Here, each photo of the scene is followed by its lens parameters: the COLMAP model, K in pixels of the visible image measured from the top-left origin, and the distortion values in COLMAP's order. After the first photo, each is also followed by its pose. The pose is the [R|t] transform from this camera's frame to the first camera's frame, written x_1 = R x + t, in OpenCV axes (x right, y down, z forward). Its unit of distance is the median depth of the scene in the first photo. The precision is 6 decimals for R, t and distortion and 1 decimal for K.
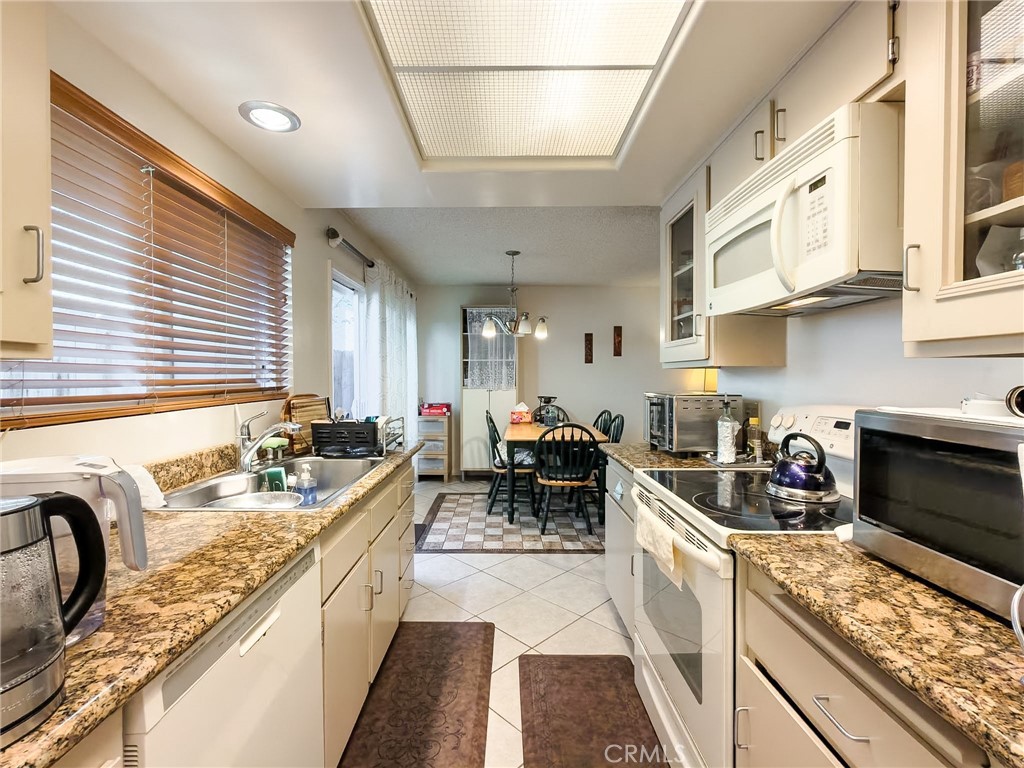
lens RADIAL K [[433.8, 0, 509.2], [0, 433.8, 382.3], [0, 0, 1]] dist [0.000026, -0.000010]
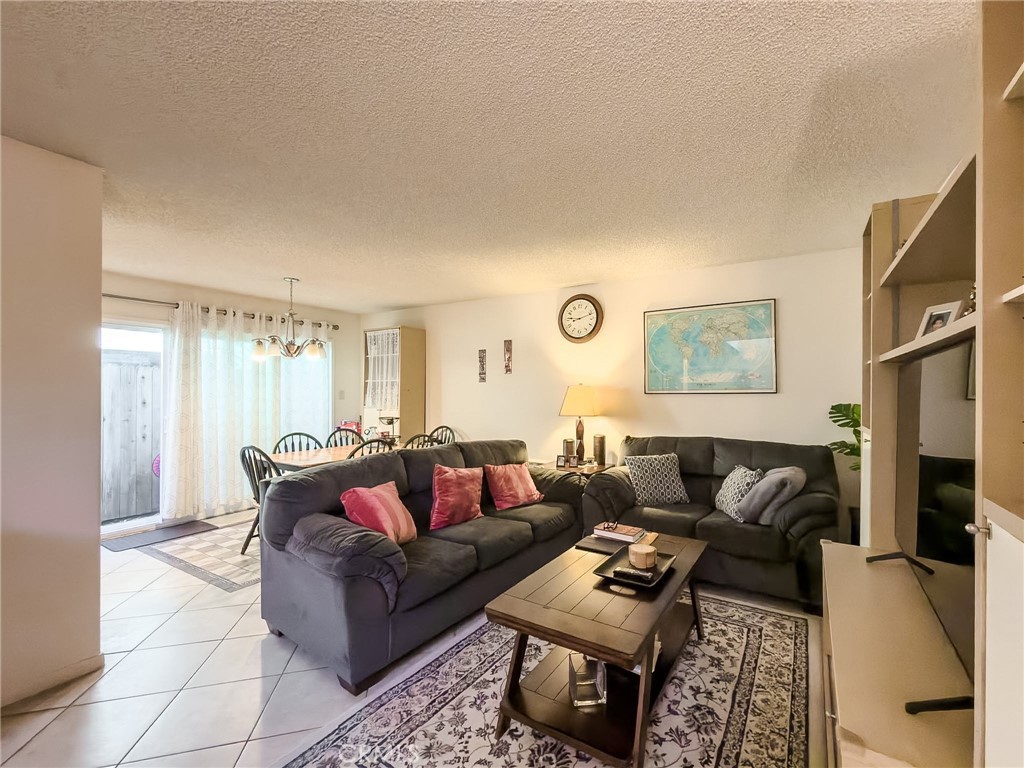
lens RADIAL K [[412.9, 0, 537.5], [0, 412.9, 386.7], [0, 0, 1]] dist [0.001795, -0.000132]
pose [[0.883281, -0.010544, -0.468726, 0.746877], [-0.004607, 0.999504, -0.031165, -0.007504], [0.468822, 0.029687, 0.882794, 0.302215]]
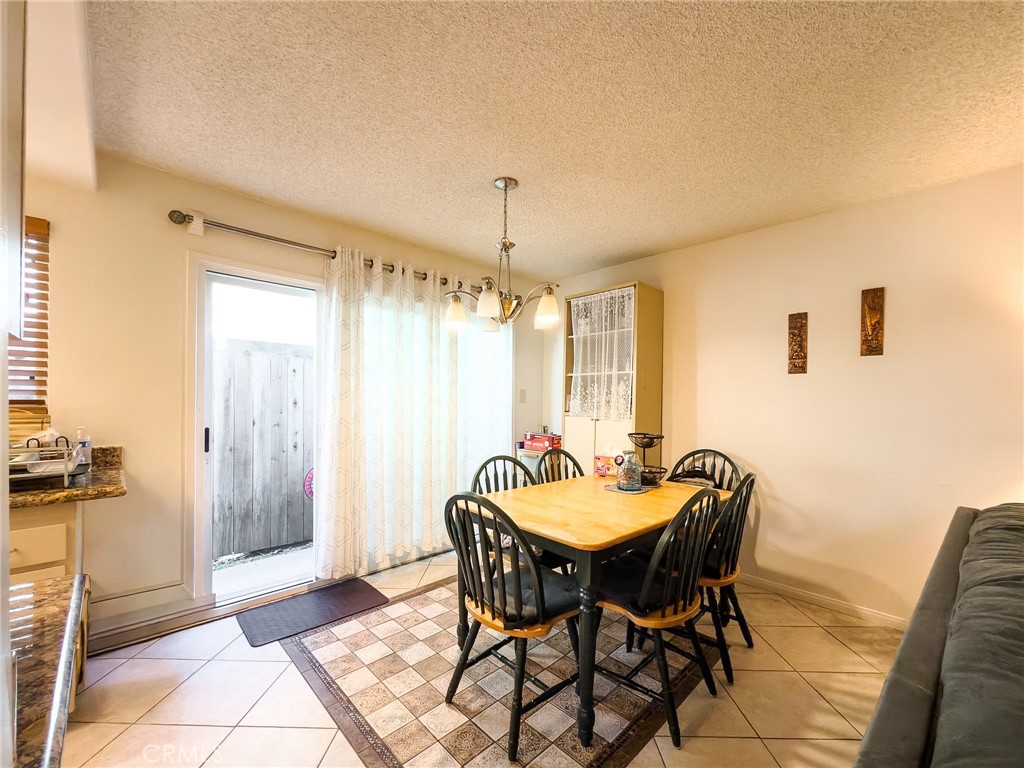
lens RADIAL K [[423.6, 0, 512.5], [0, 423.6, 400.5], [0, 0, 1]] dist [-0.001661, 0.000027]
pose [[0.710420, 0.006888, -0.703744, 0.314417], [-0.021023, 0.999714, -0.011438, -0.000017], [0.703464, 0.022921, 0.710362, 0.452962]]
